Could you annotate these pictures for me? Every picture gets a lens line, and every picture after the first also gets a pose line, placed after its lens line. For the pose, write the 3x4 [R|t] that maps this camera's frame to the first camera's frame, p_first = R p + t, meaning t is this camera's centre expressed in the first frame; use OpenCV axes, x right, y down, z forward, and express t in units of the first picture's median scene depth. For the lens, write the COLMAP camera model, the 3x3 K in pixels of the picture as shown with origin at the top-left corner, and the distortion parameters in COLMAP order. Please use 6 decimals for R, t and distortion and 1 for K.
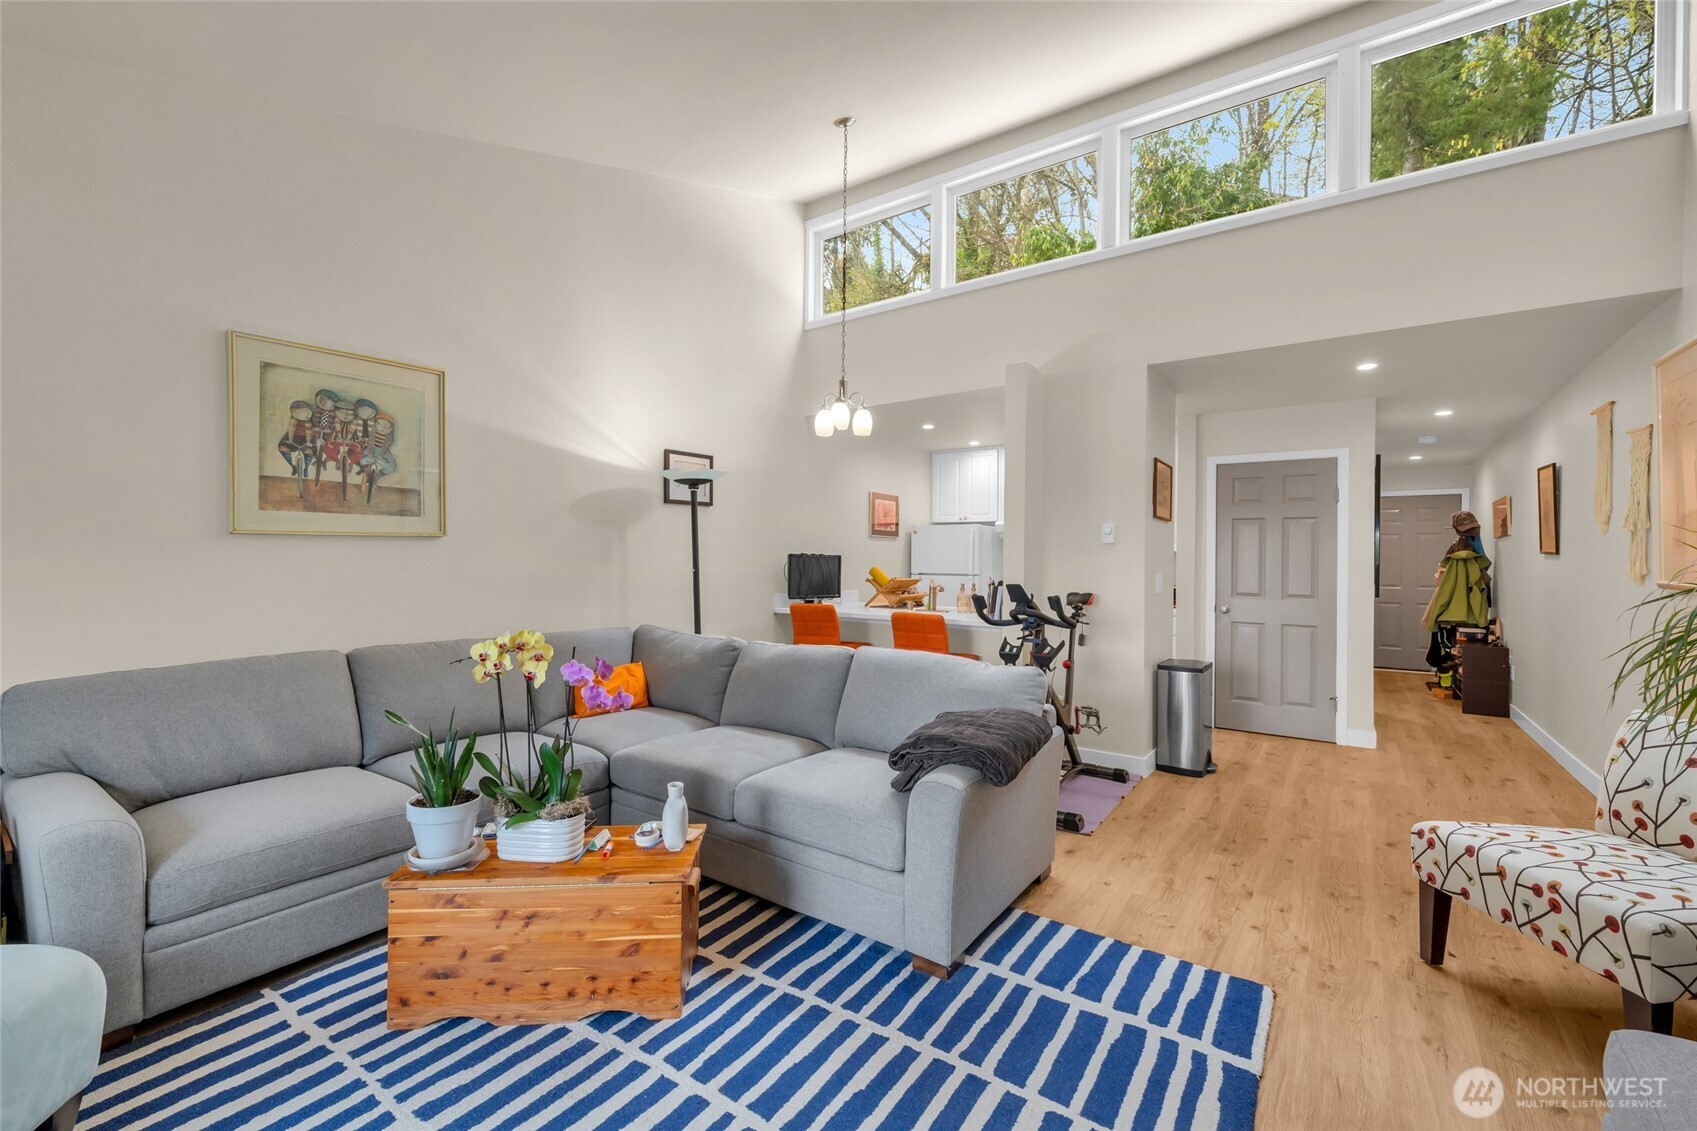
lens RADIAL K [[661.3, 0, 891.9], [0, 661.3, 553.3], [0, 0, 1]] dist [0.002747, 0.000551]
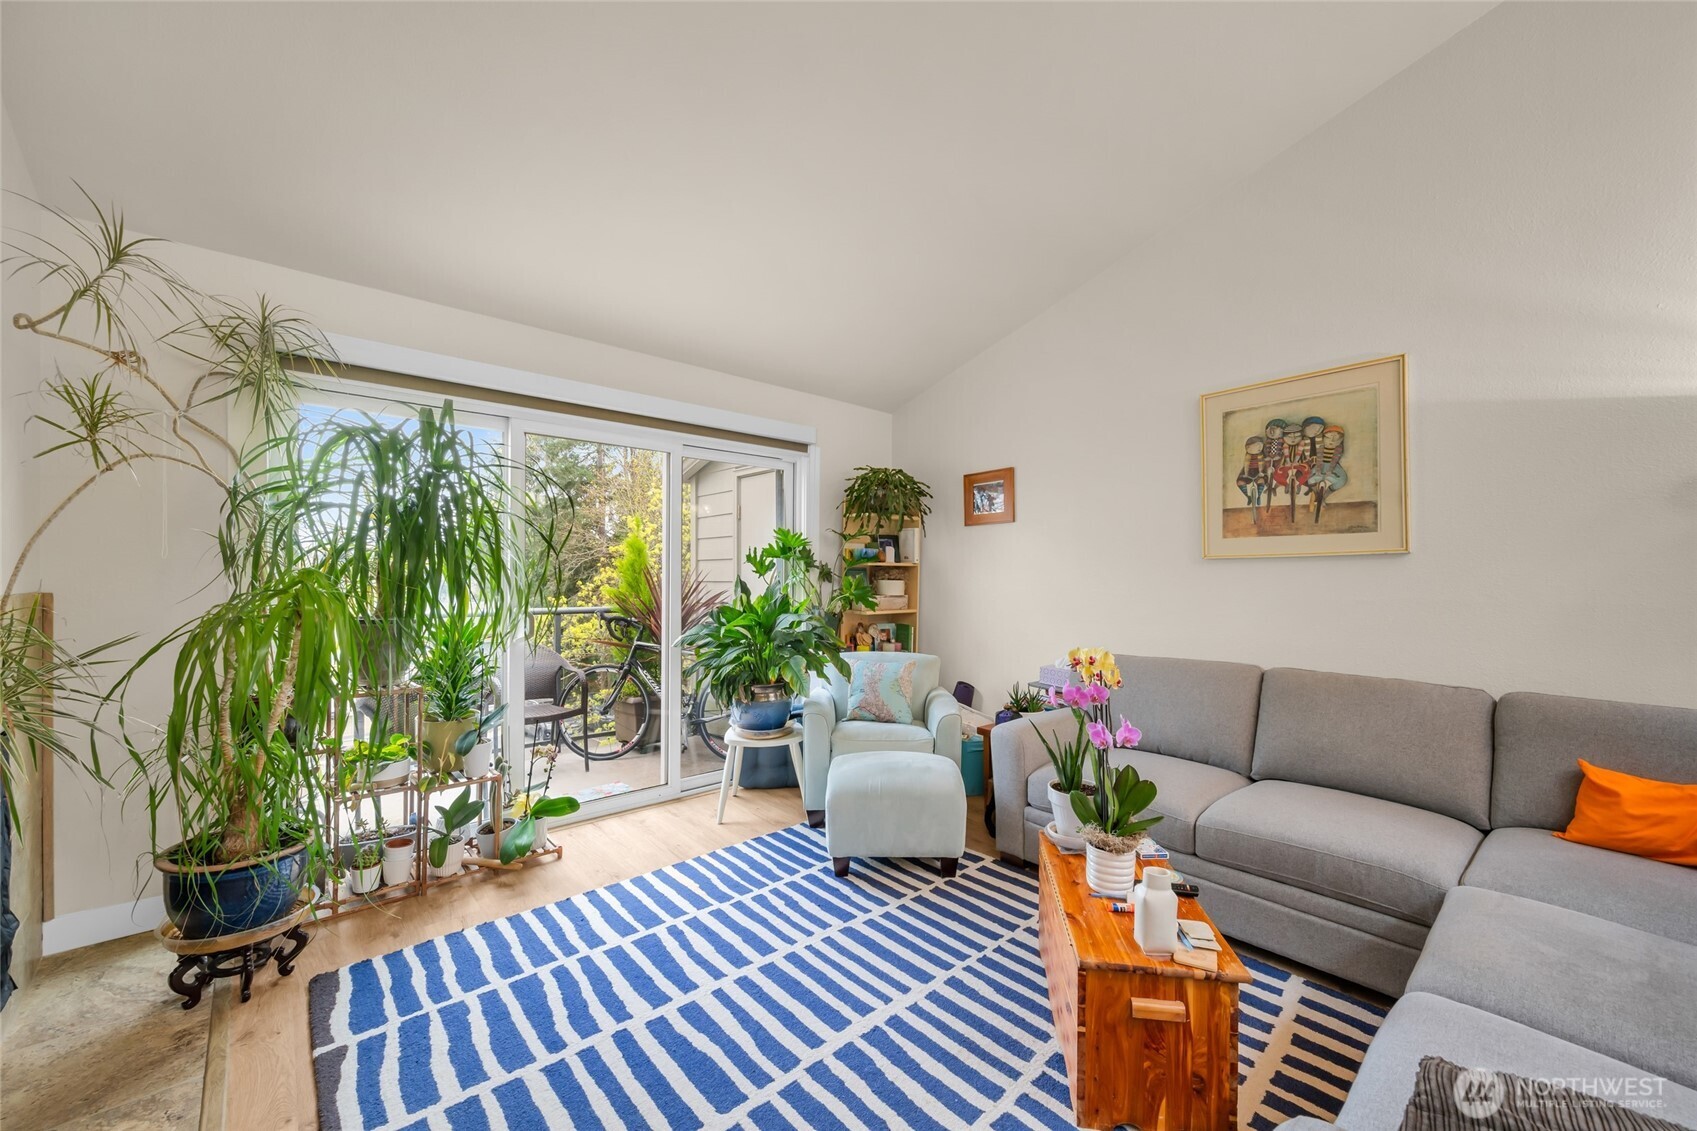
lens RADIAL K [[676.4, 0, 809.2], [0, 676.4, 572.0], [0, 0, 1]] dist [-0.001369, 0.000083]
pose [[-0.286224, -0.012316, -0.958083, 0.458027], [0.003846, 0.999895, -0.014002, 0.009571], [0.958155, -0.007693, -0.286147, 0.704300]]
